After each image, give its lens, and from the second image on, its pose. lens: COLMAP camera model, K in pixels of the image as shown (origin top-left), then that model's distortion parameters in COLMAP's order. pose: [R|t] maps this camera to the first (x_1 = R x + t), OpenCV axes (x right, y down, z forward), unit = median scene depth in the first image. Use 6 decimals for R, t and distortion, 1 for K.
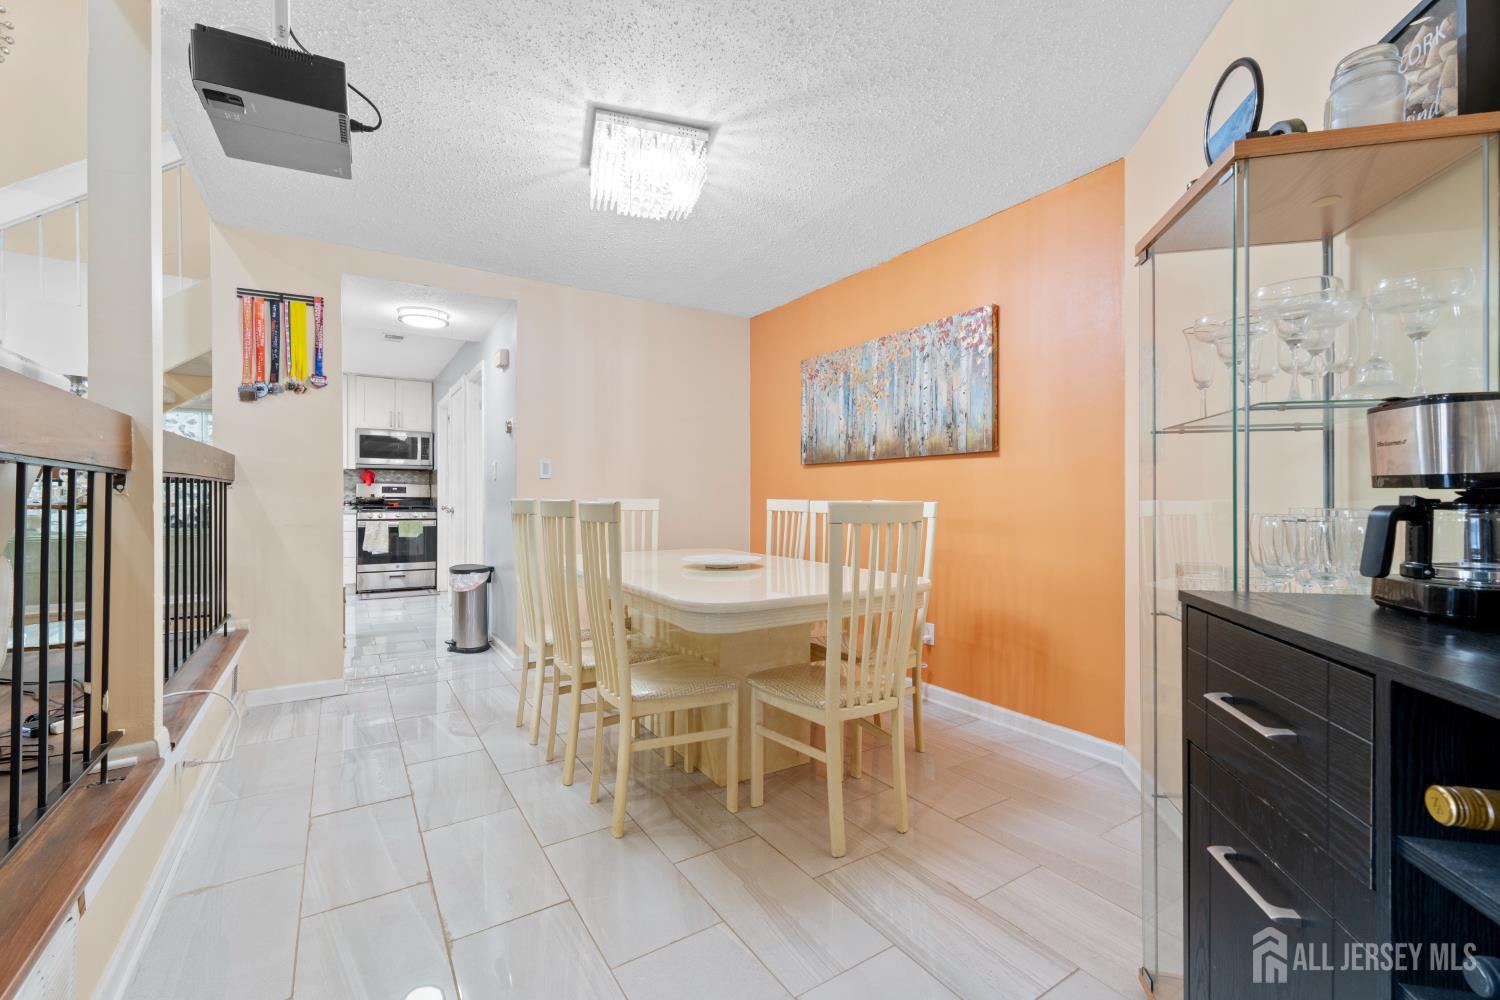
lens RADIAL K [[639.1, 0, 753.1], [0, 639.1, 491.7], [0, 0, 1]] dist [0.002336, -0.000021]
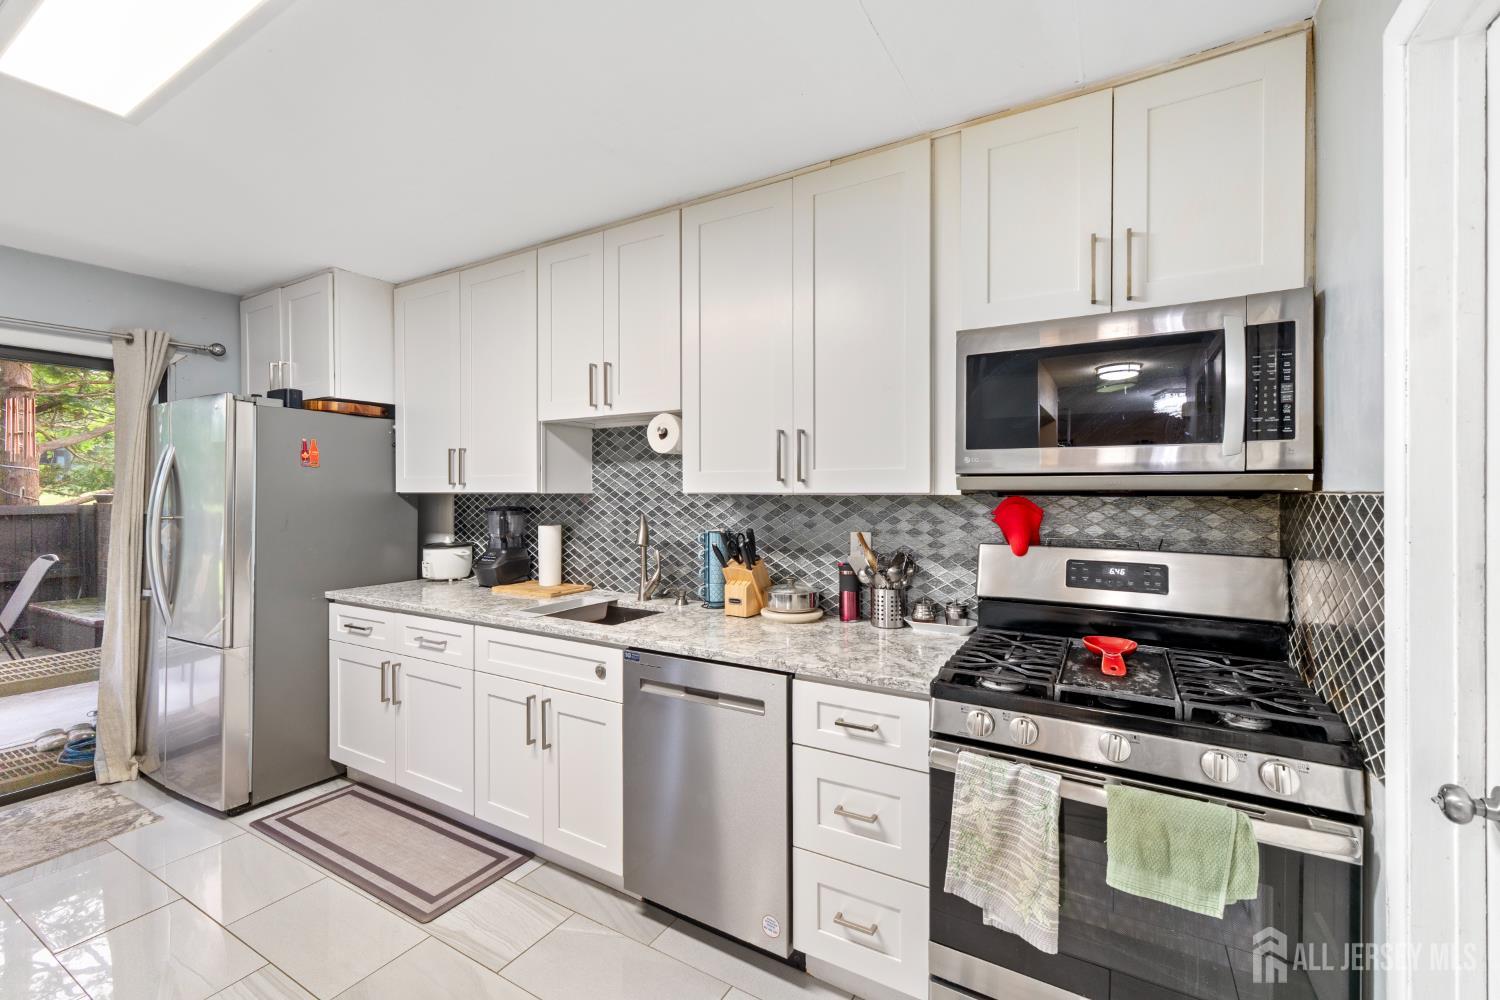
lens RADIAL K [[628.7, 0, 766.3], [0, 628.7, 496.5], [0, 0, 1]] dist [0.008445, 0.000079]
pose [[0.461773, 0.003870, -0.886990, -0.807054], [0.008885, 0.999920, 0.008988, -0.070994], [0.886953, -0.012031, 0.461702, 1.518195]]
